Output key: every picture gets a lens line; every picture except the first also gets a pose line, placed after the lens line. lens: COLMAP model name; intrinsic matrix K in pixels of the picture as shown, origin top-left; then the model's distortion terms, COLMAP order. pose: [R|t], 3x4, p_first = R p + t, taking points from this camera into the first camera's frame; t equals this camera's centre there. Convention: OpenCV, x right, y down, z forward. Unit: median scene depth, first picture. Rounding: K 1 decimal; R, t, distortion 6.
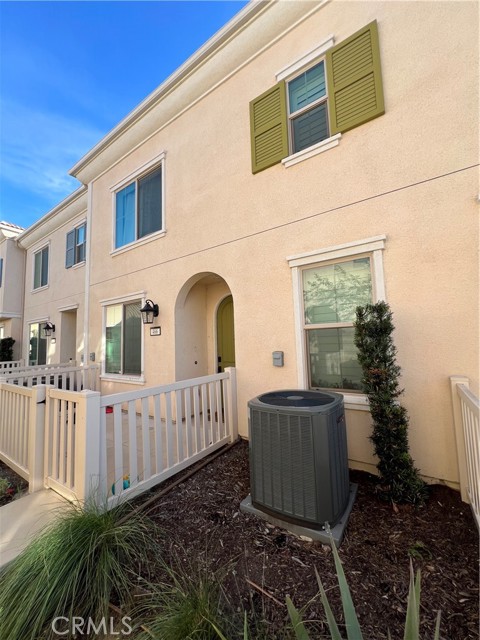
lens RADIAL K [[255.8, 0, 240.0], [0, 255.8, 320.0], [0, 0, 1]] dist [-0.002533, 0.000444]
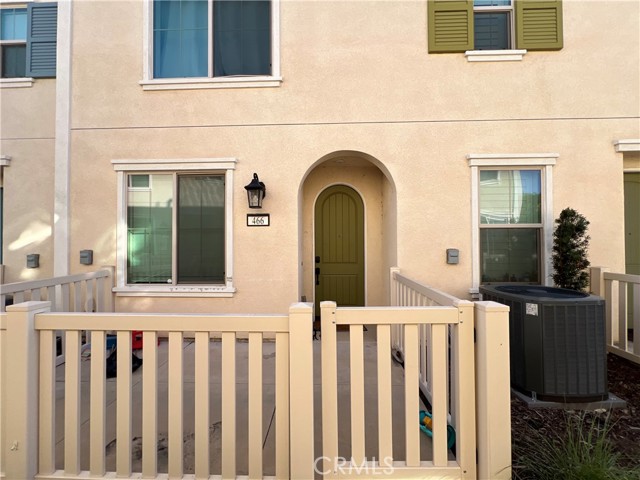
lens RADIAL K [[255.8, 0, 320.3], [0, 255.8, 241.3], [0, 0, 1]] dist [-0.002533, 0.000444]
pose [[0.840117, 0.033608, 0.541363, -1.001943], [-0.069849, 0.996472, 0.046535, 0.101532], [-0.537889, -0.076908, 0.839500, 0.548512]]
